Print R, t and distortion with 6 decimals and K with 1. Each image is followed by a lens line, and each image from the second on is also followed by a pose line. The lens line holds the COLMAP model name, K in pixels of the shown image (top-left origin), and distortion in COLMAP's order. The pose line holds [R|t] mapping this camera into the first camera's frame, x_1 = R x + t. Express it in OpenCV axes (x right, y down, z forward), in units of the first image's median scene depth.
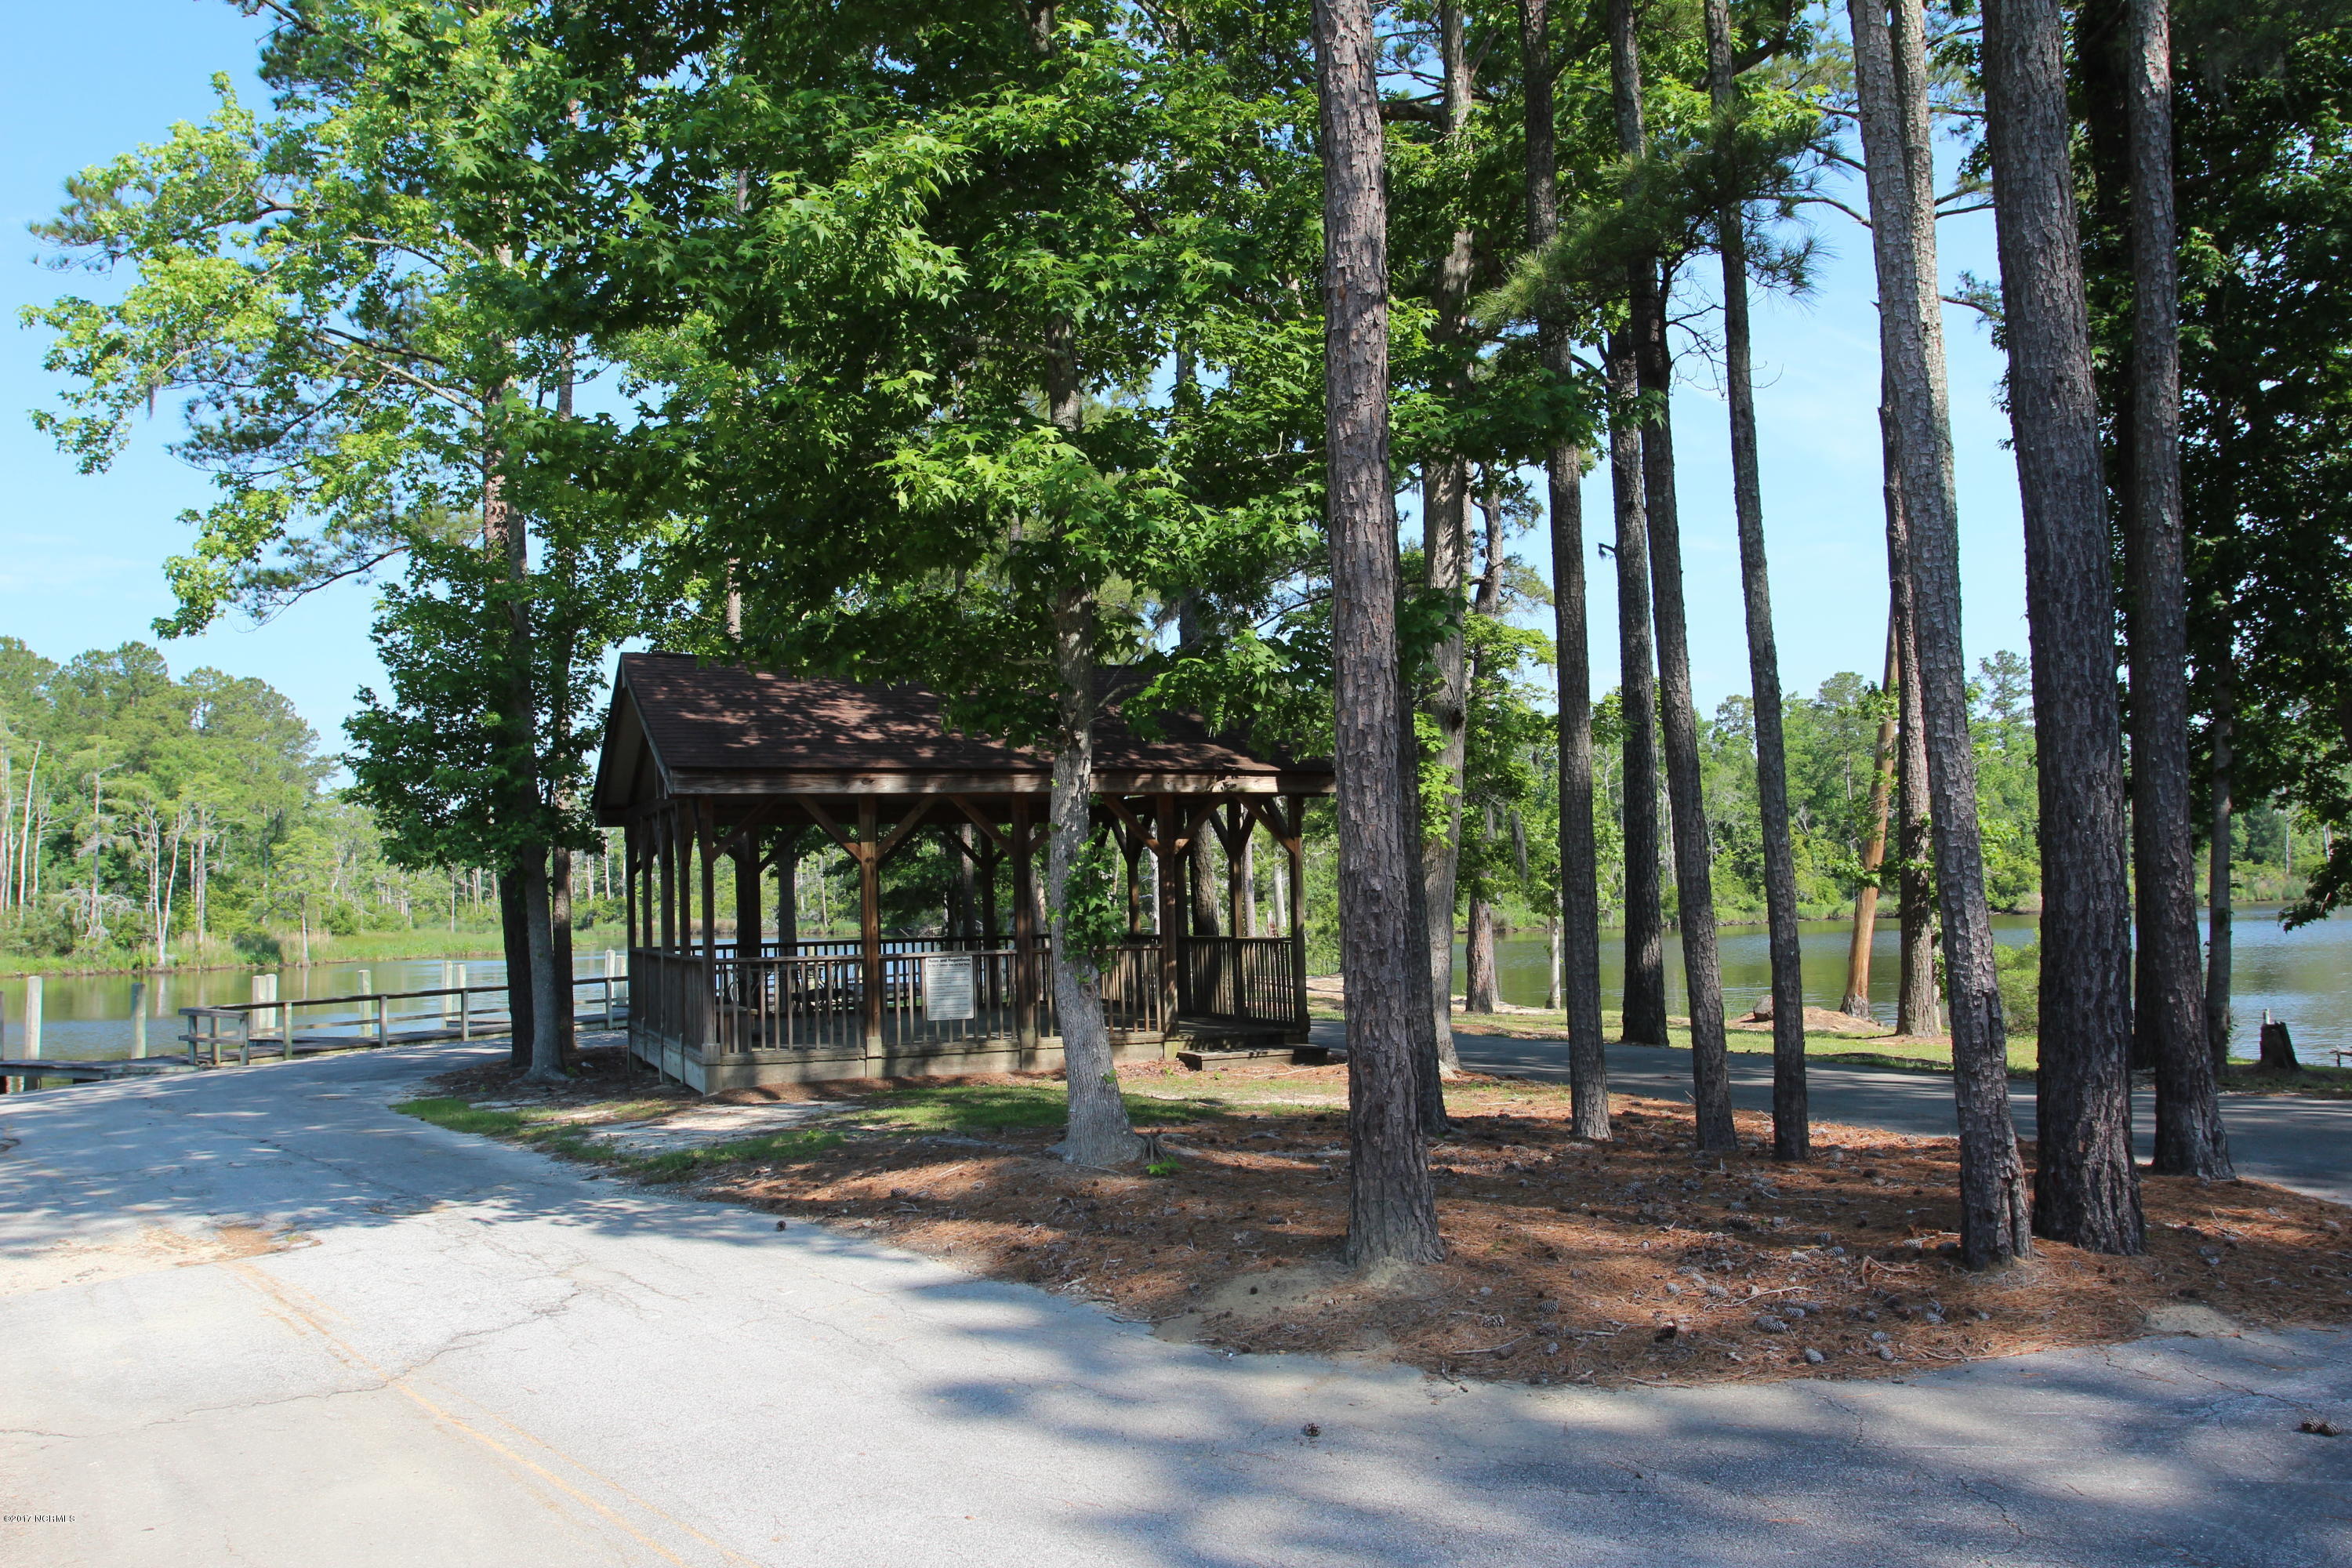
lens RADIAL K [[1899.6, 0, 1185.7], [0, 1899.6, 778.0], [0, 0, 1]] dist [-0.064892, 0.041986]
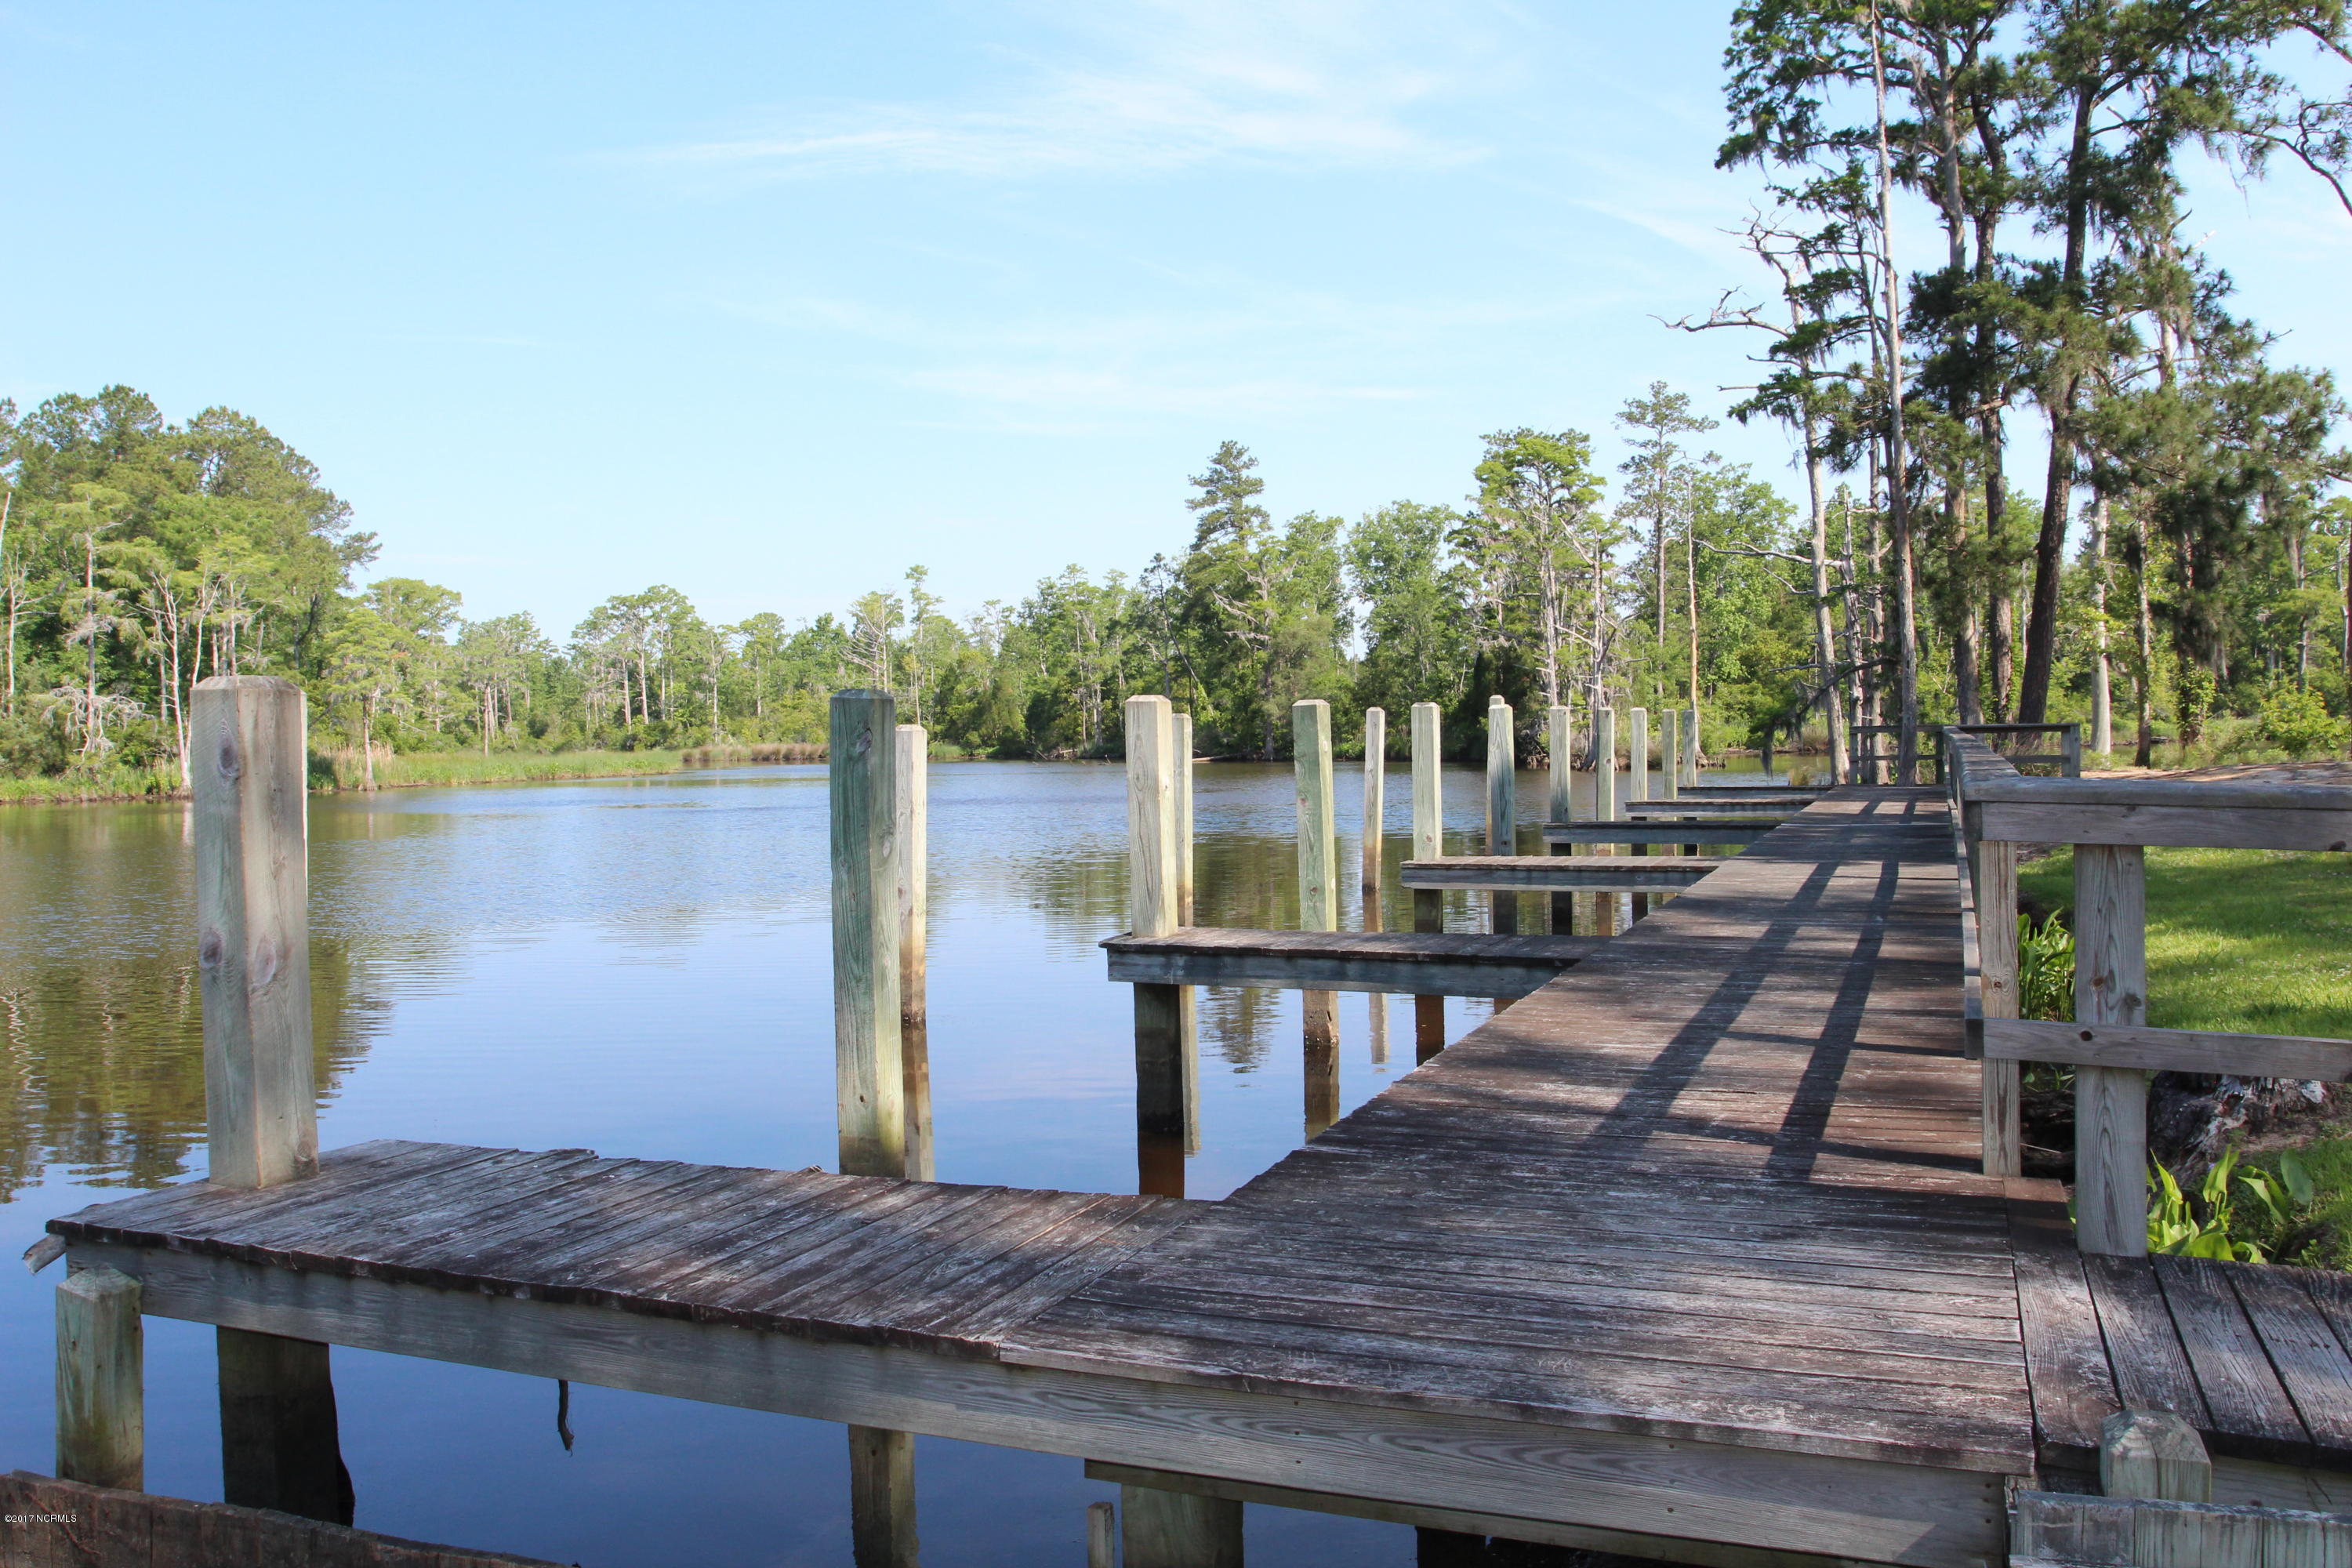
lens RADIAL K [[1899.6, 0, 1171.9], [0, 1899.6, 781.6], [0, 0, 1]] dist [-0.064892, 0.041986]
pose [[0.999904, 0.004206, 0.013218, -0.152470], [-0.005352, 0.996115, 0.087898, 0.027521], [-0.012797, -0.087960, 0.996042, 0.231672]]
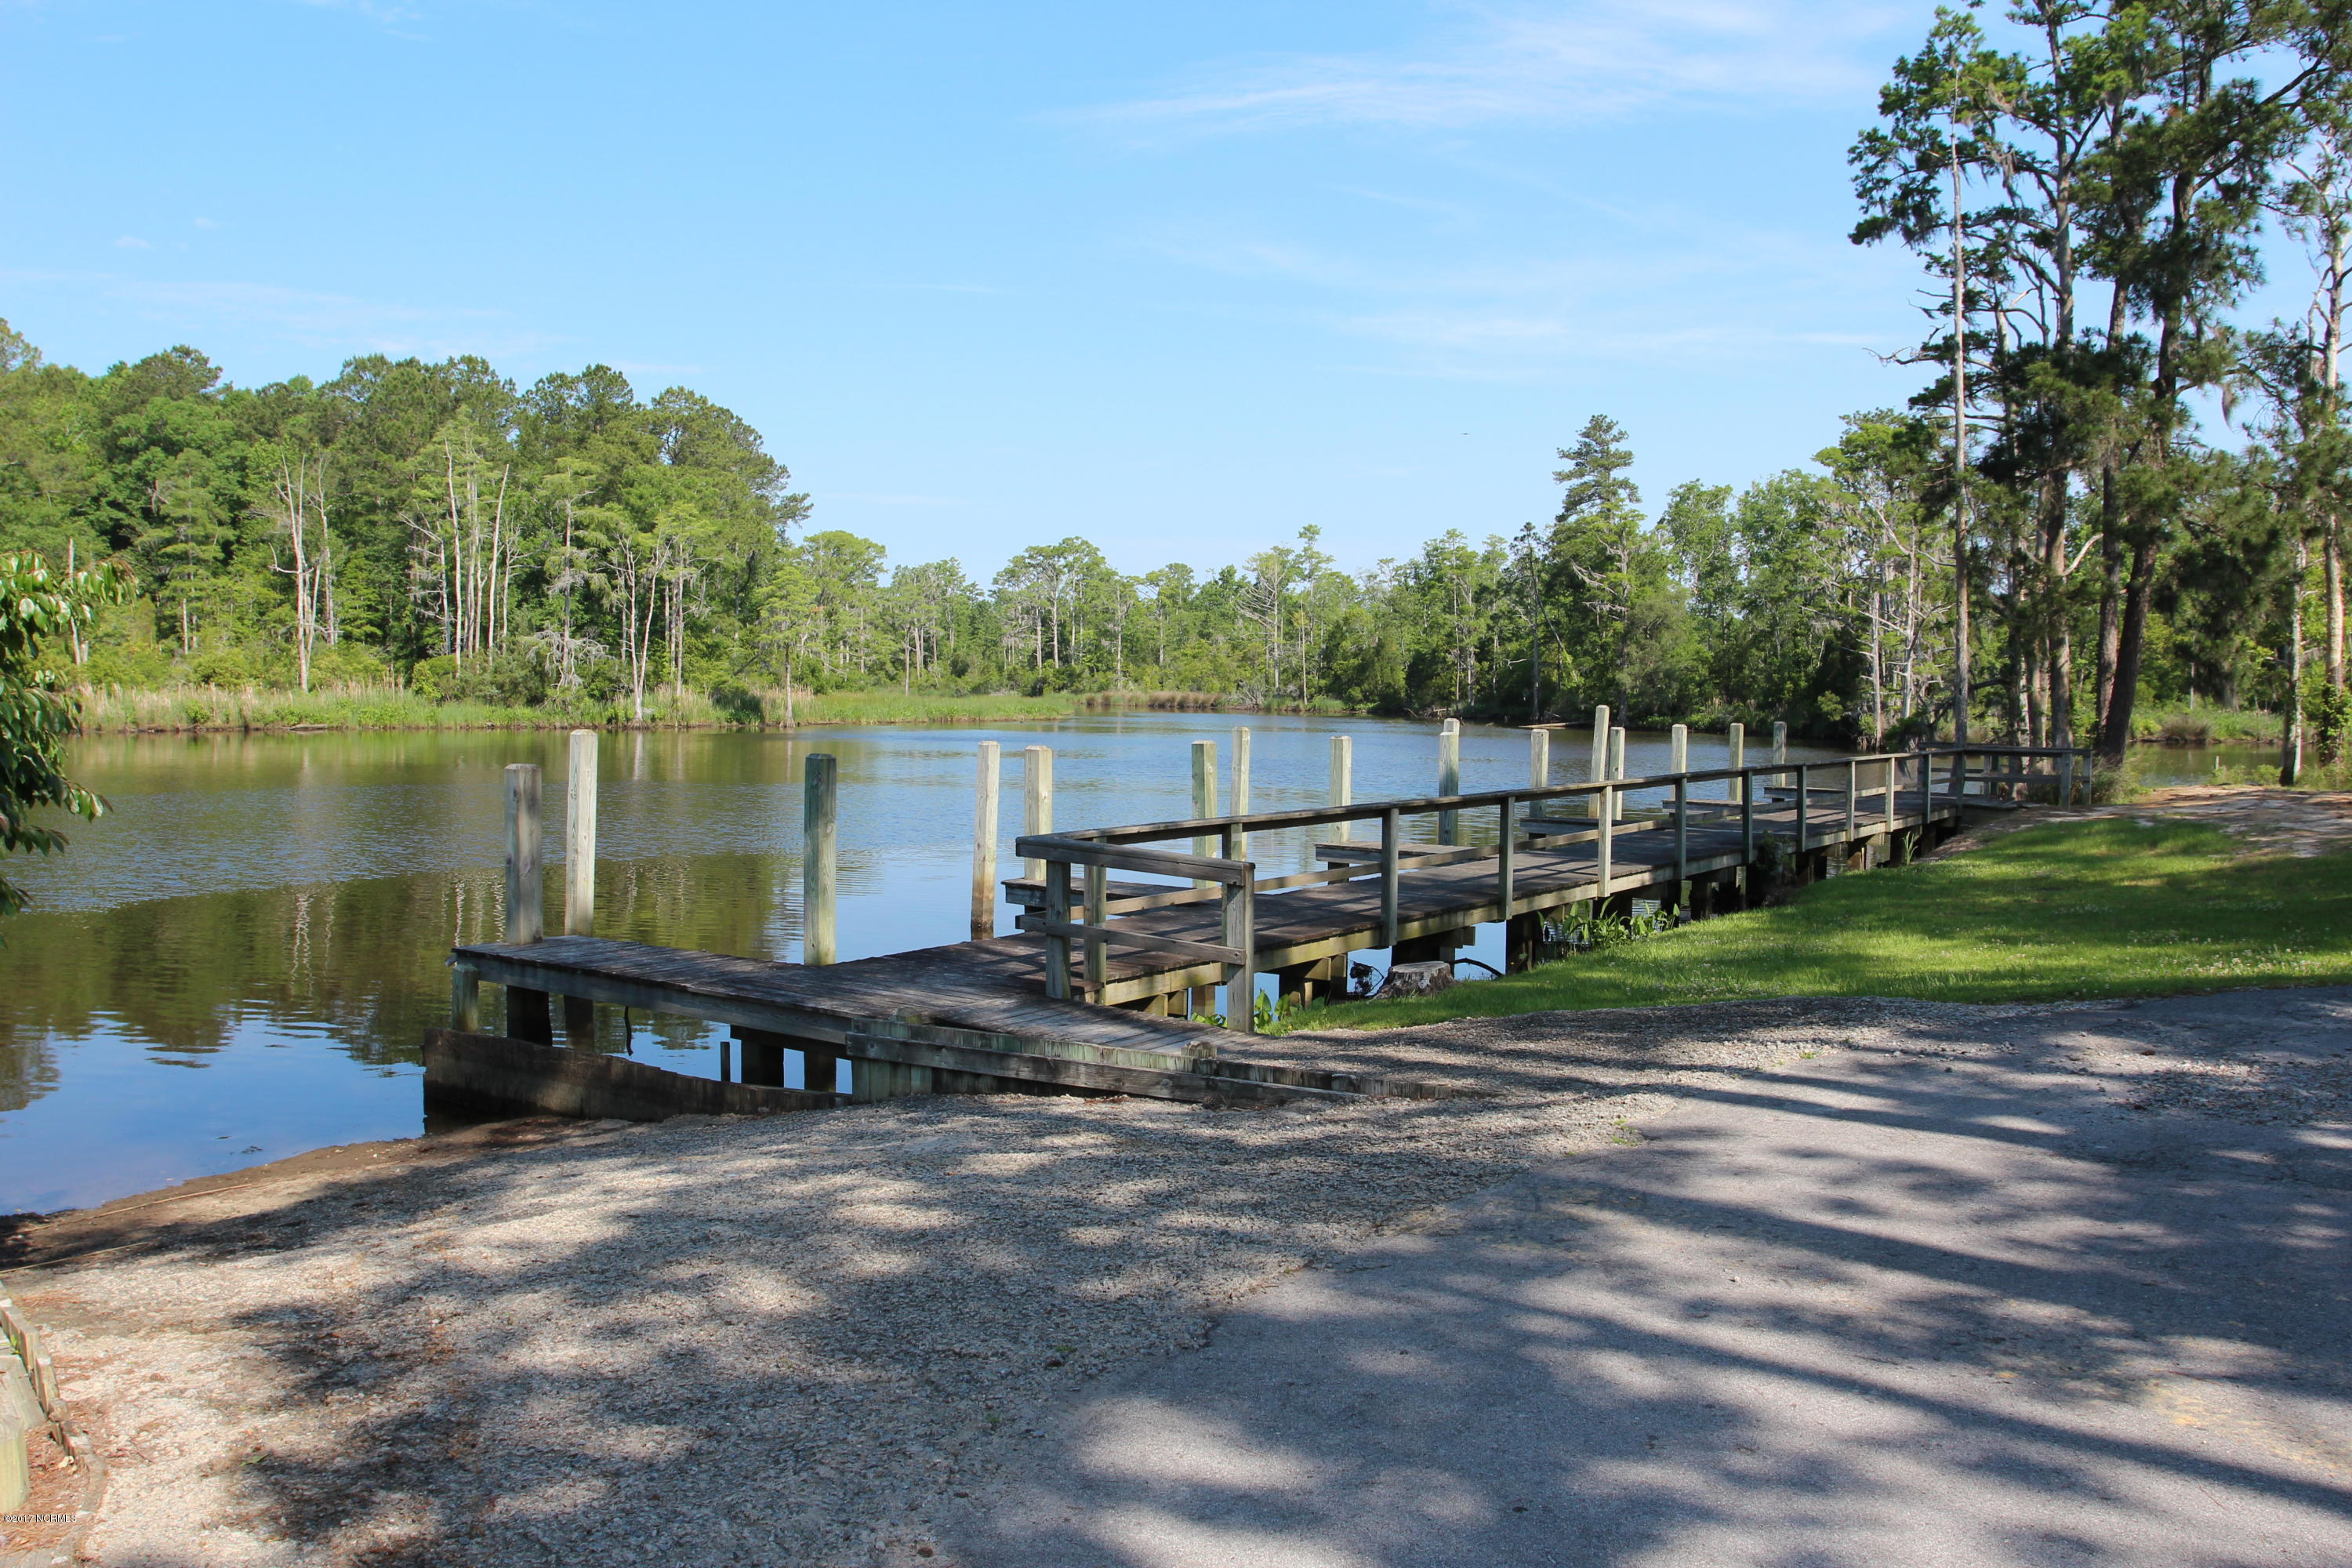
lens RADIAL K [[1899.6, 0, 1183.0], [0, 1899.6, 784.5], [0, 0, 1]] dist [-0.064892, 0.041986]
pose [[0.978783, 0.048328, -0.199117, -0.111368], [-0.024608, 0.992478, 0.119920, 0.016081], [0.203415, -0.112476, 0.972611, 0.172552]]
